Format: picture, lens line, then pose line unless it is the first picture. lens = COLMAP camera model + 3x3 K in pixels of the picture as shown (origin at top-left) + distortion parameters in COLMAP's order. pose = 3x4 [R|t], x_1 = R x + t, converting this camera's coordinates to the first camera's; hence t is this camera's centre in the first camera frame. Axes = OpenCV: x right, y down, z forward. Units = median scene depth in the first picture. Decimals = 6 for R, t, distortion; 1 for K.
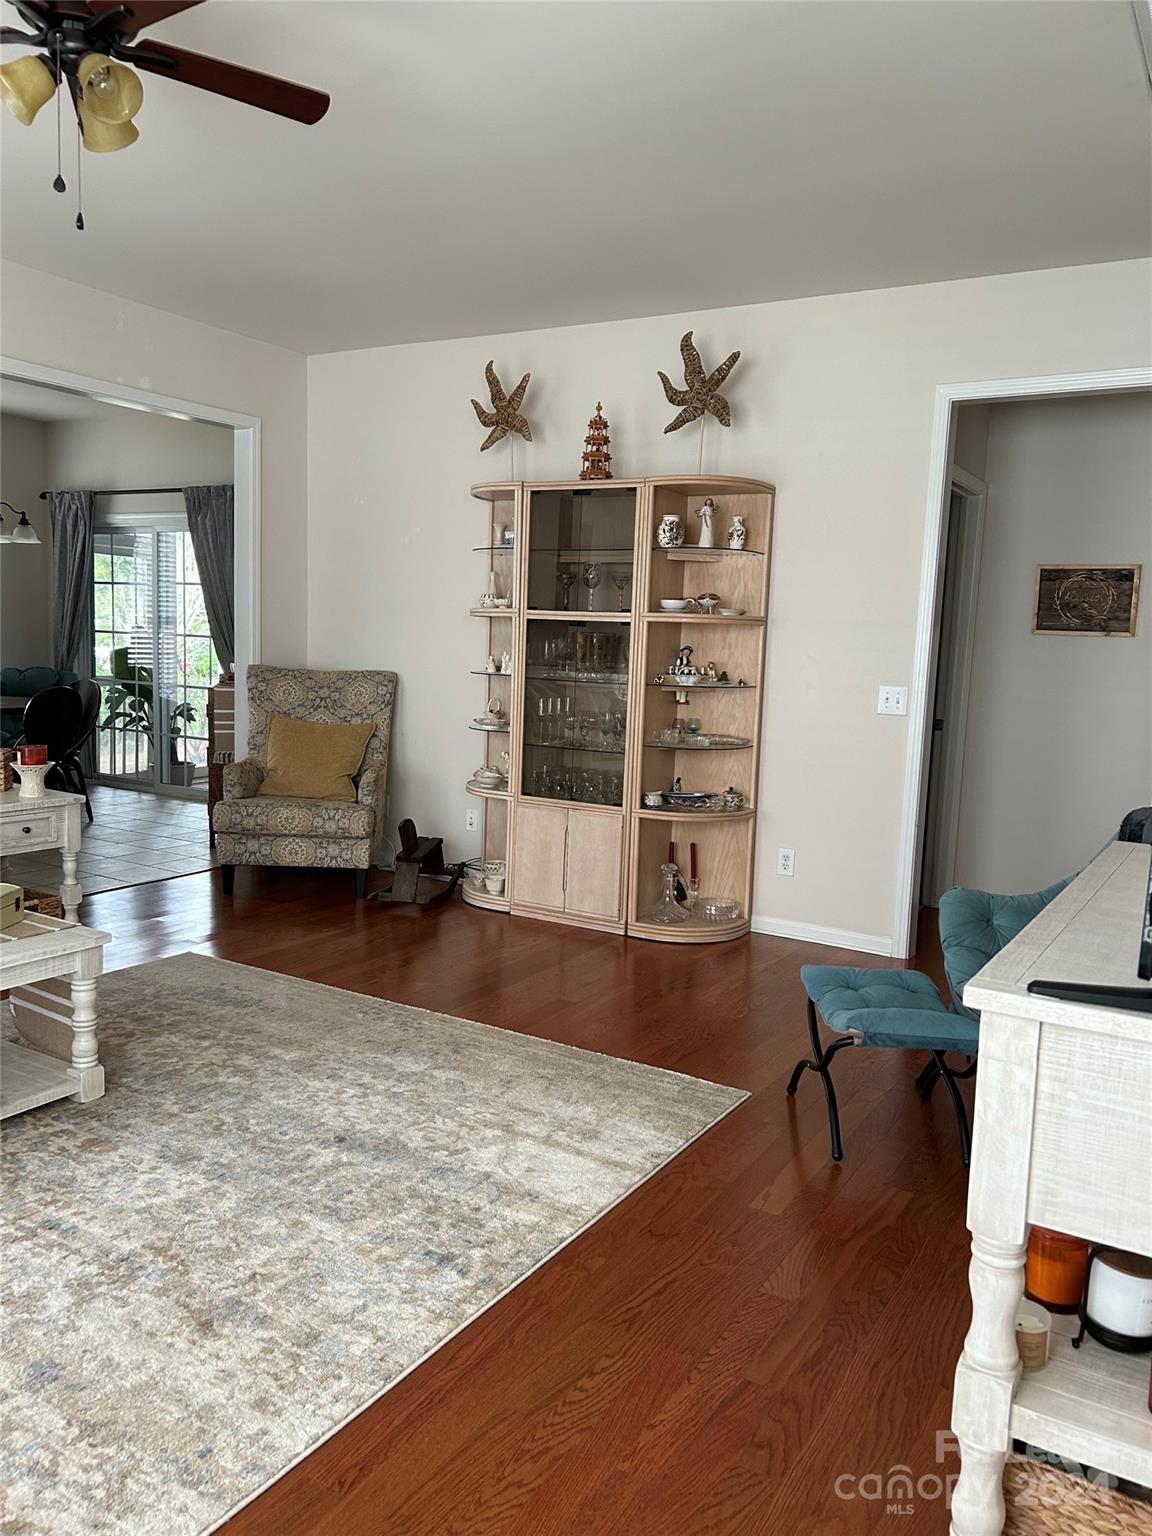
lens RADIAL K [[1157.6, 0, 575.3], [0, 1157.6, 770.9], [0, 0, 1]] dist [0.041702, -0.047279]
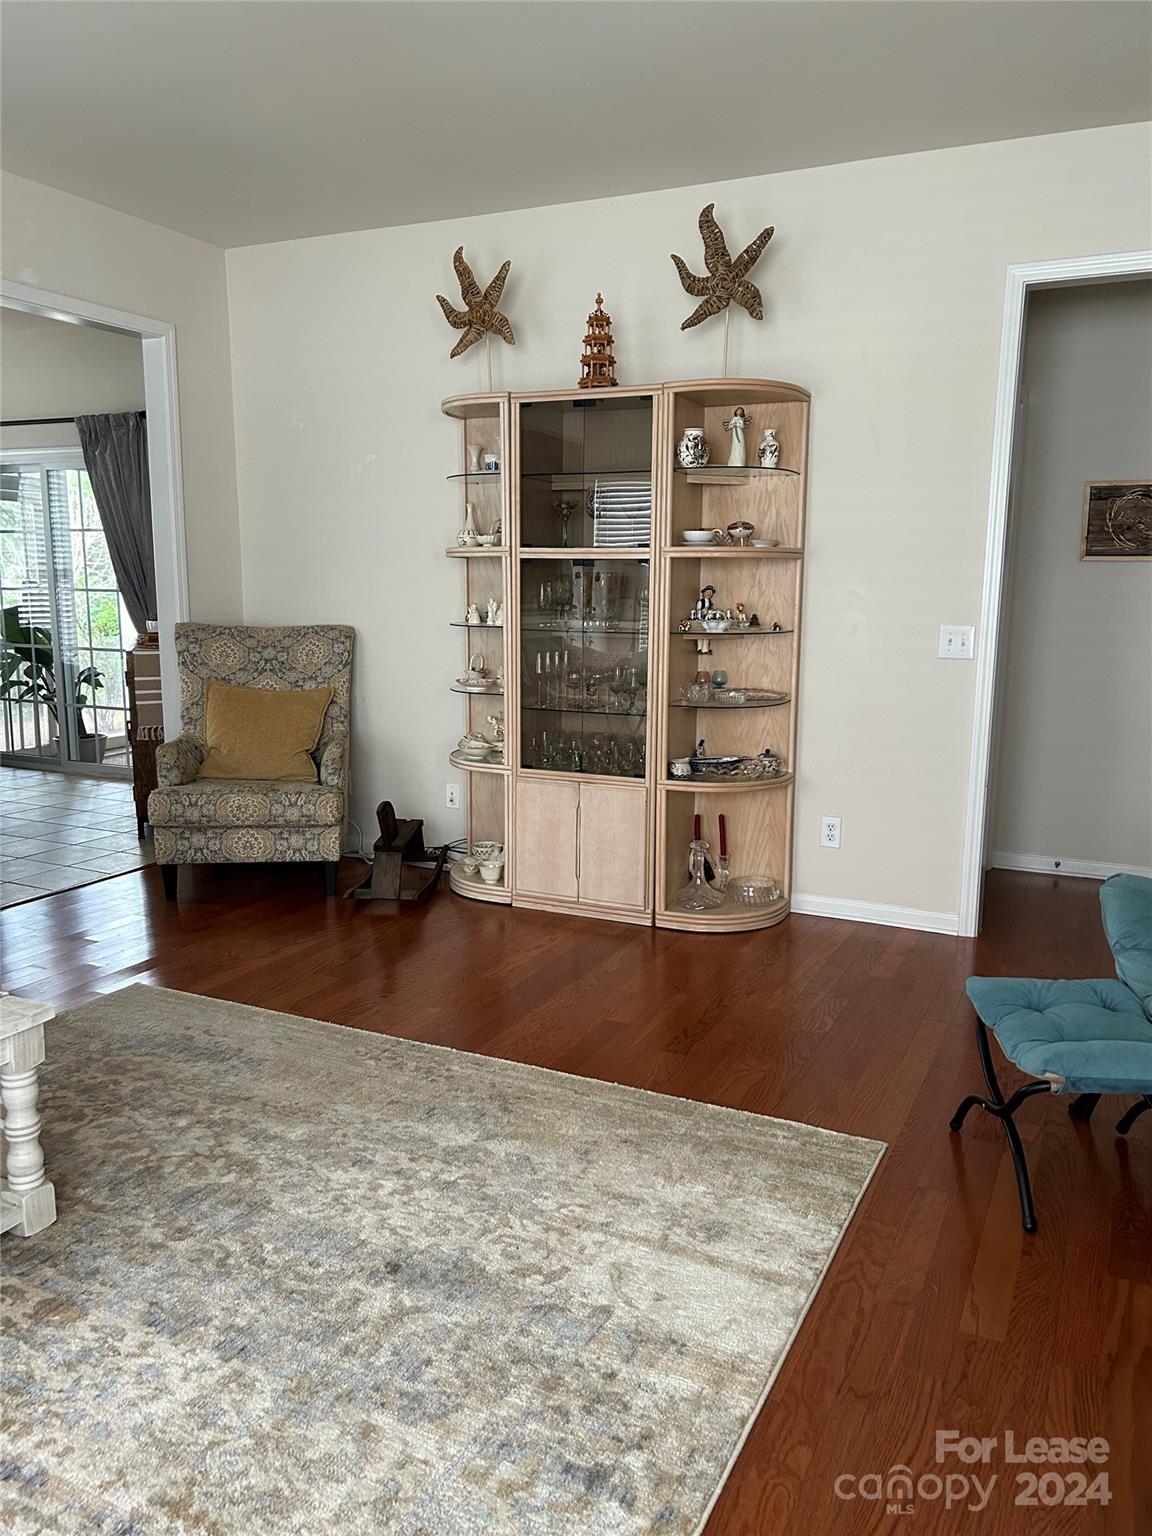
lens RADIAL K [[1159.6, 0, 589.0], [0, 1159.6, 775.2], [0, 0, 1]] dist [0.031006, -0.032336]
pose [[0.995175, -0.043155, 0.088117, -0.088520], [0.038507, 0.997810, 0.053784, -0.021567], [-0.090245, -0.050131, 0.994657, 0.181460]]
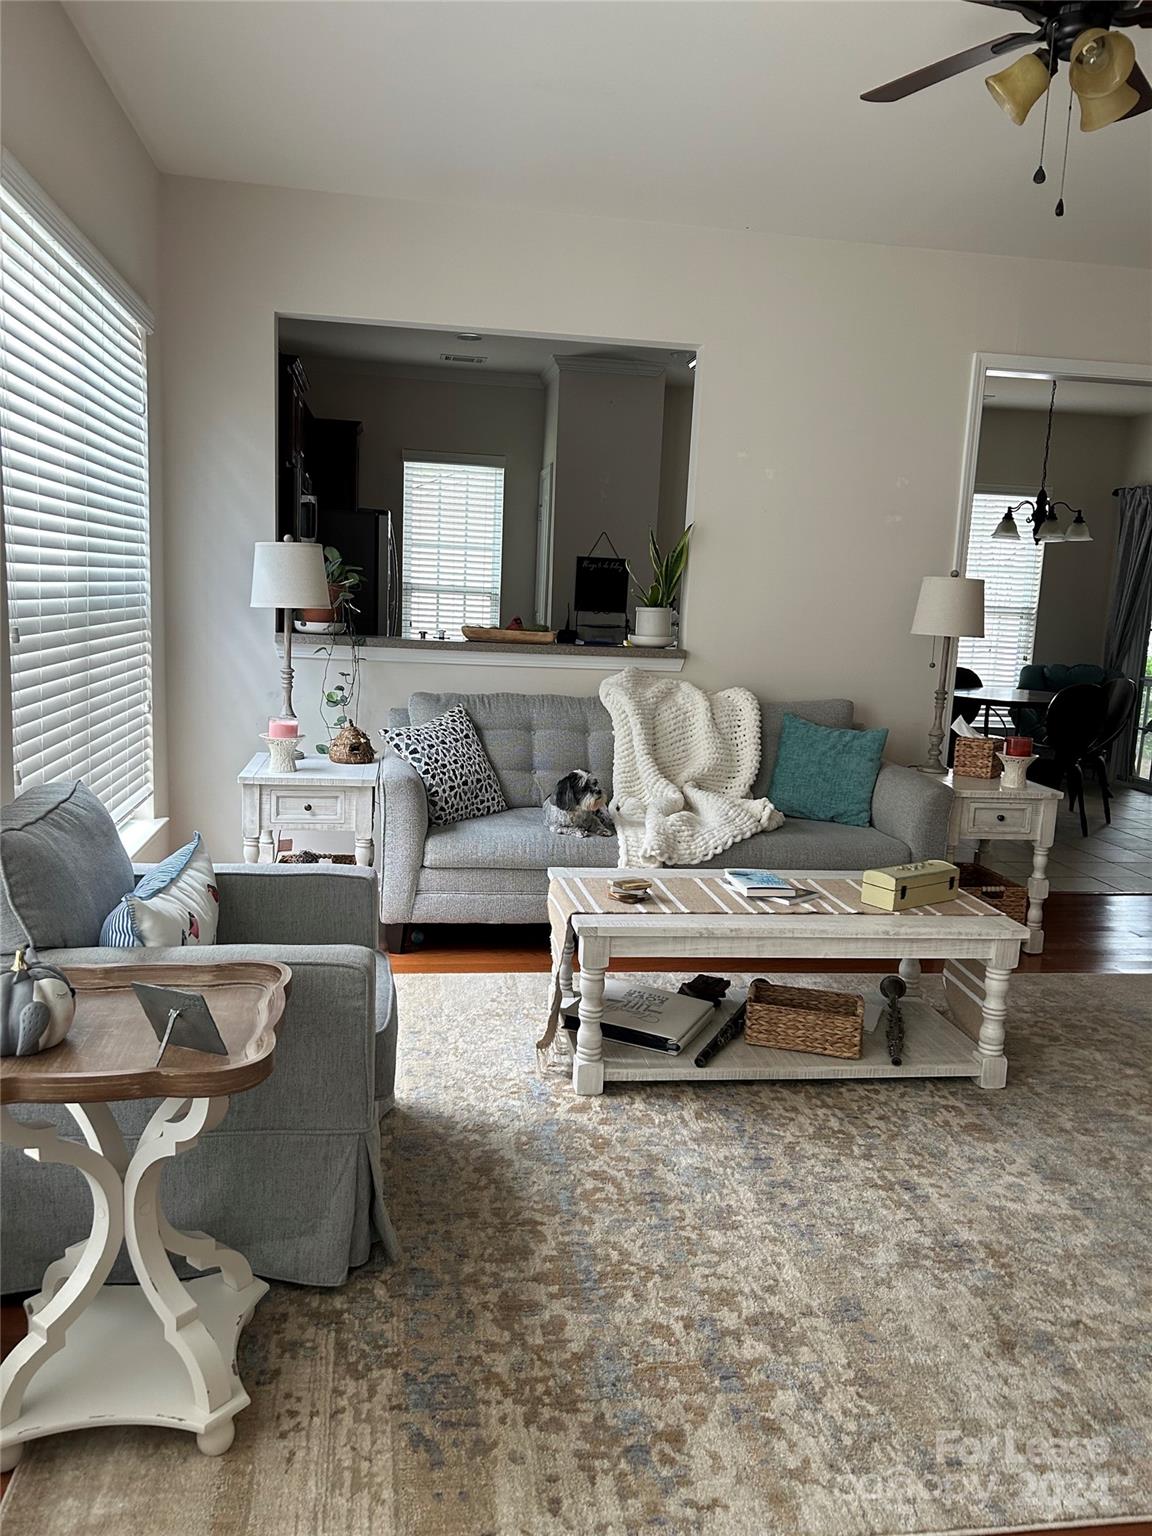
lens RADIAL K [[1157.6, 0, 575.3], [0, 1157.6, 770.9], [0, 0, 1]] dist [0.041702, -0.047279]
pose [[0.638070, 0.112214, -0.761757, 0.067520], [-0.112270, 0.992309, 0.052136, -0.002039], [0.761749, 0.052256, 0.645761, 0.041988]]
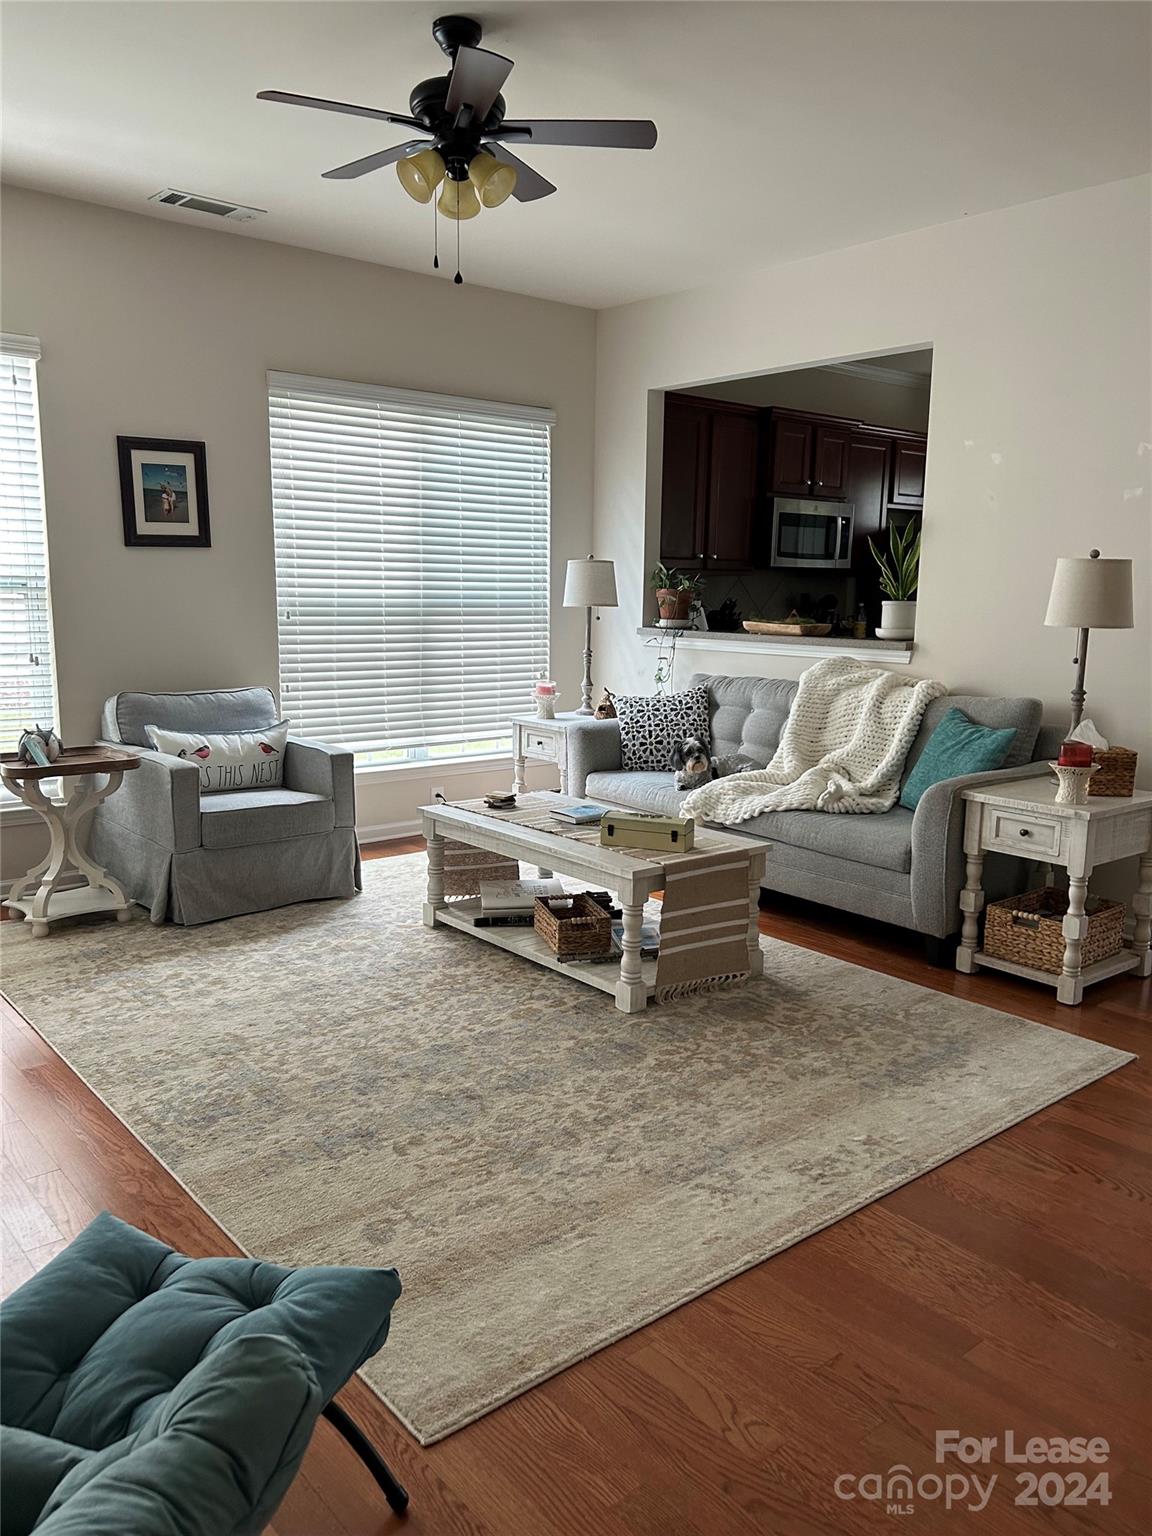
lens RADIAL K [[1147.3, 0, 572.3], [0, 1147.3, 772.7], [0, 0, 1]] dist [0.097170, -0.200516]
pose [[-0.325469, 0.112845, -0.938795, 0.457935], [-0.138798, 0.976397, 0.165484, -0.090364], [0.935310, 0.184163, -0.302125, 0.904641]]
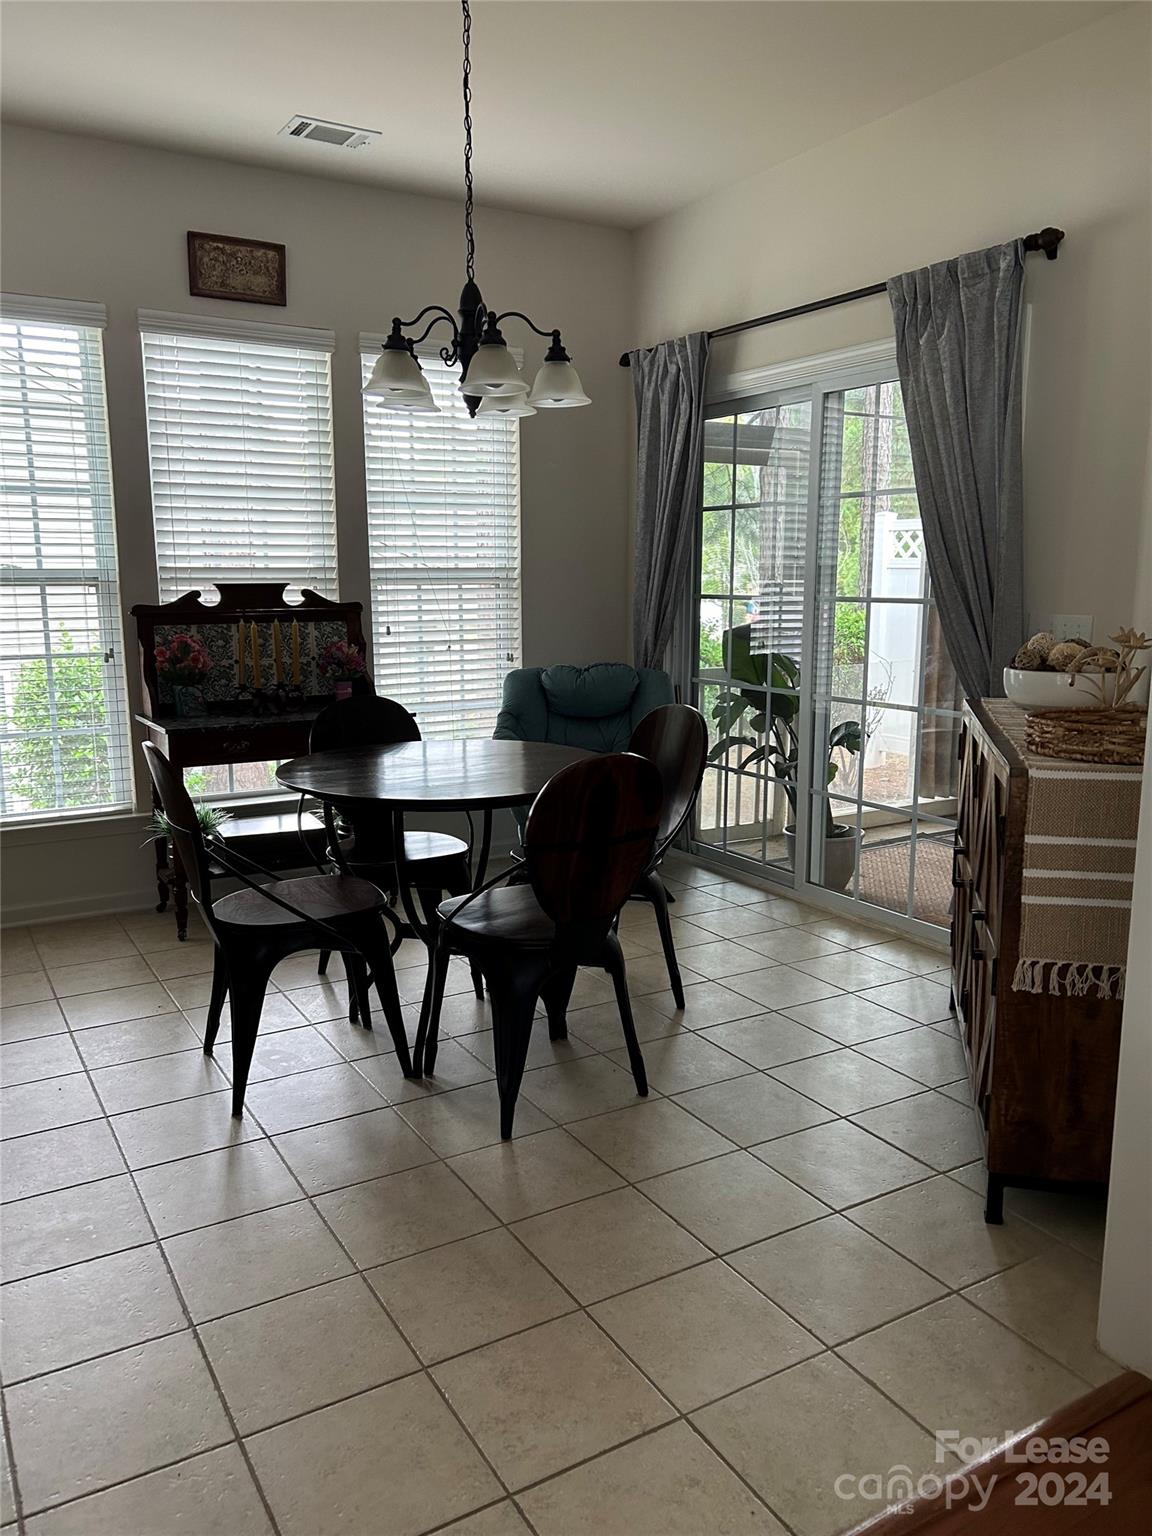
lens RADIAL K [[1147.3, 0, 572.3], [0, 1147.3, 772.7], [0, 0, 1]] dist [0.097170, -0.200516]
pose [[0.877919, 0.046141, -0.476580, -0.405877], [-0.024070, 0.998340, 0.052317, -0.128890], [0.478203, -0.034459, 0.877573, 0.983900]]
